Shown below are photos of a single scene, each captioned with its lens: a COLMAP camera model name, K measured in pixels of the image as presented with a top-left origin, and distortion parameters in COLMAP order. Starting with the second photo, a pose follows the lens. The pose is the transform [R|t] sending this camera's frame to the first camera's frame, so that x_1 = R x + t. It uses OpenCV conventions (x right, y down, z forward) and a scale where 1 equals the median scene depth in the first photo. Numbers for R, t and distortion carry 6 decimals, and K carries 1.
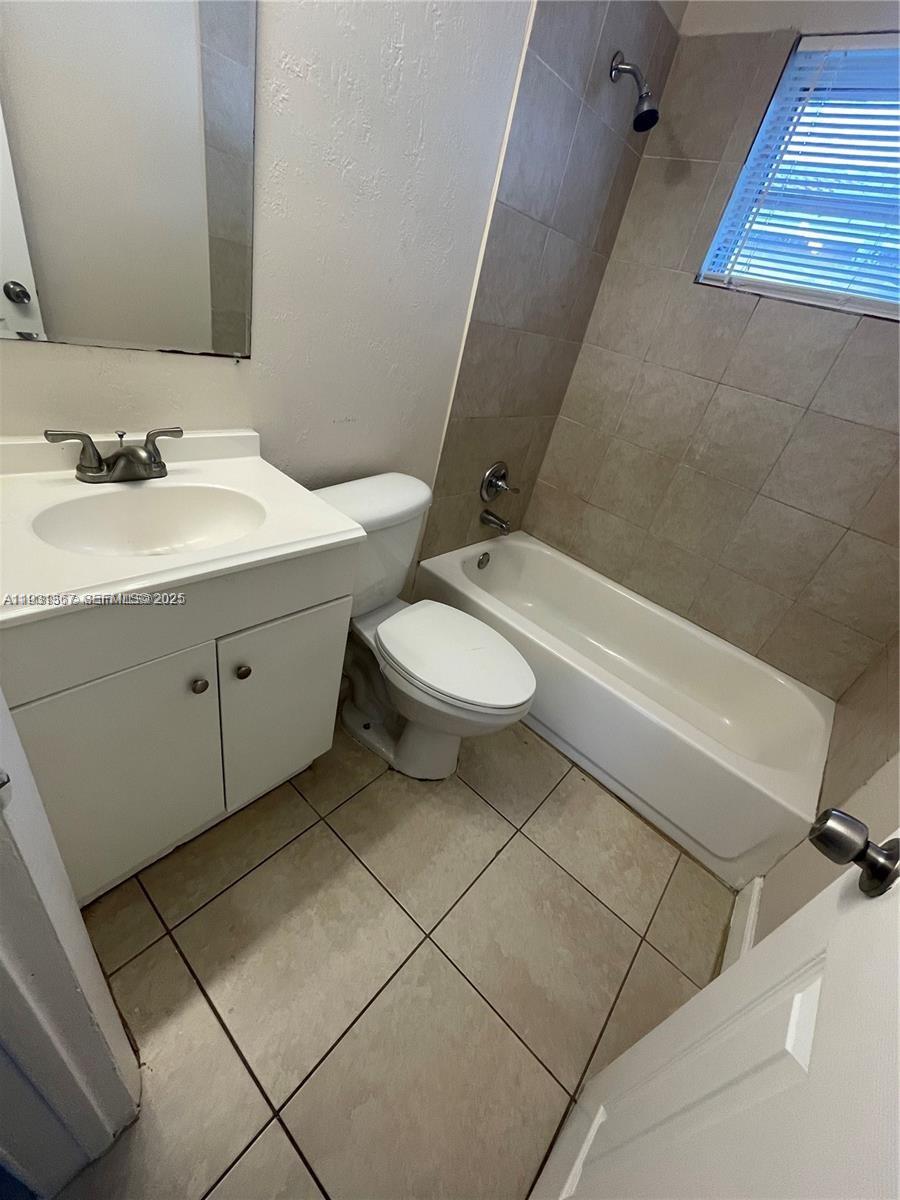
lens RADIAL K [[484.2, 0, 450.5], [0, 484.2, 602.2], [0, 0, 1]] dist [0.000104, 0.000217]
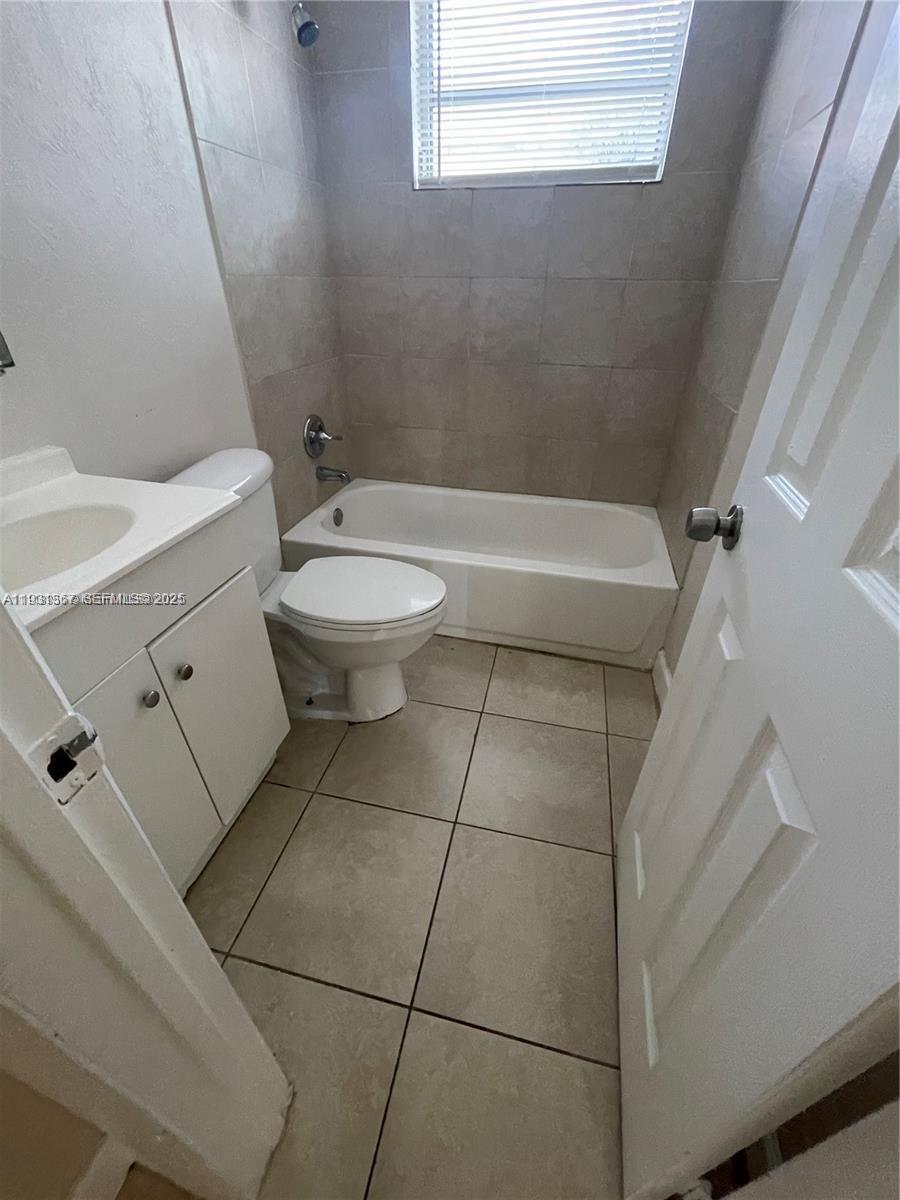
lens RADIAL K [[484.2, 0, 452.1], [0, 484.2, 598.3], [0, 0, 1]] dist [0.000104, 0.000217]
pose [[0.865708, -0.426162, 0.262557, -0.083417], [0.408934, 0.904640, 0.119996, 0.059193], [-0.288657, 0.003487, 0.957426, -0.040888]]
